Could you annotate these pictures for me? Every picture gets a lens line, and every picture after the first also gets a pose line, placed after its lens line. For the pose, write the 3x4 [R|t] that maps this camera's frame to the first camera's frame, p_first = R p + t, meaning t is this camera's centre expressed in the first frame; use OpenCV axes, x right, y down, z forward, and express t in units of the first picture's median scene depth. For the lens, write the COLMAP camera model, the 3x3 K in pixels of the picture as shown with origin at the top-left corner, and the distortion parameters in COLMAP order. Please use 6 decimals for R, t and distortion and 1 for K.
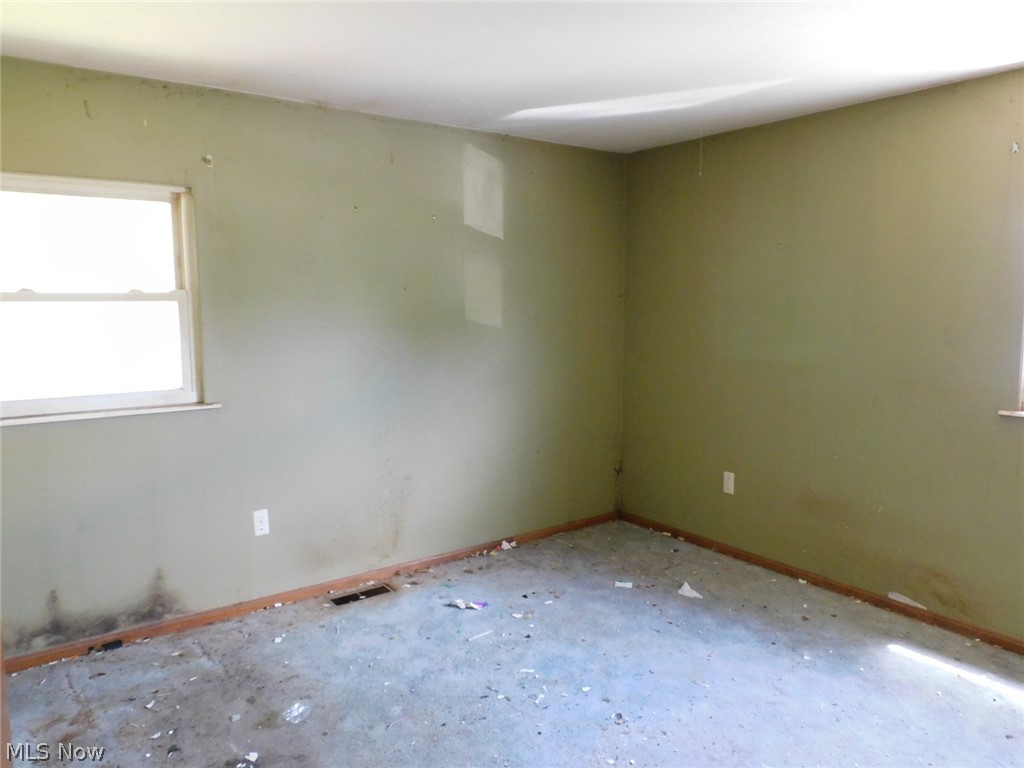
lens RADIAL K [[731.2, 0, 517.3], [0, 731.2, 383.3], [0, 0, 1]] dist [-0.008758, 0.004083]
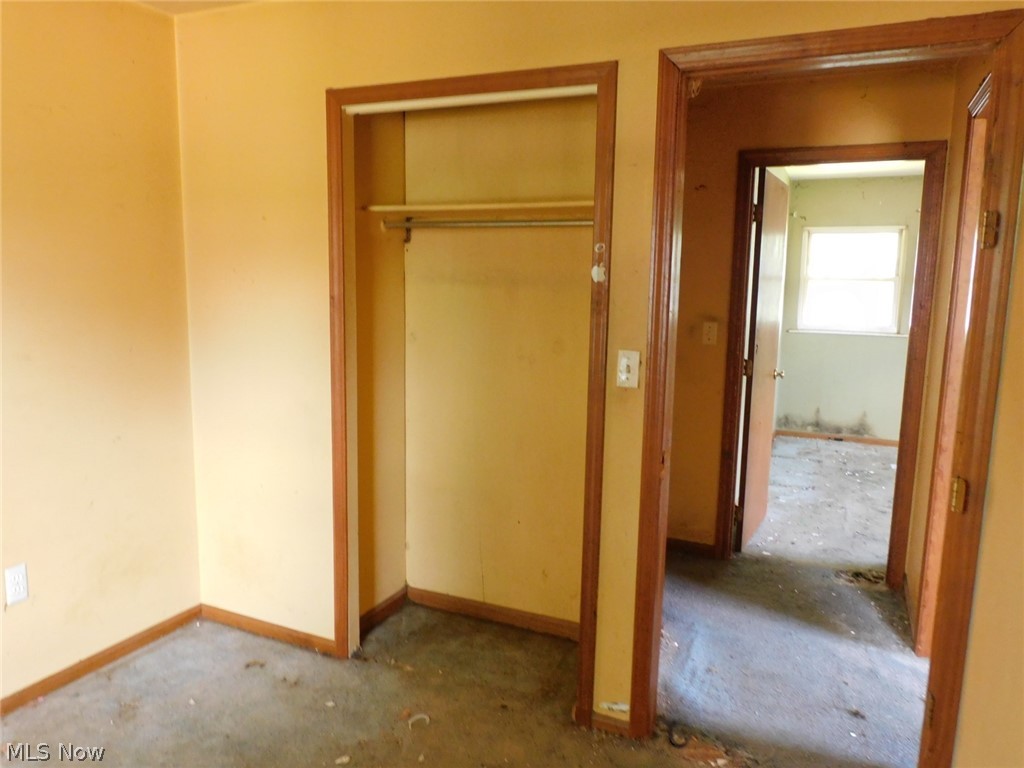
lens RADIAL K [[731.2, 0, 514.5], [0, 731.2, 385.0], [0, 0, 1]] dist [-0.008758, 0.004083]
pose [[0.479937, 0.134577, -0.866920, 0.836304], [-0.119941, 0.988951, 0.087120, 0.122223], [0.869065, 0.062168, 0.490776, -0.907587]]
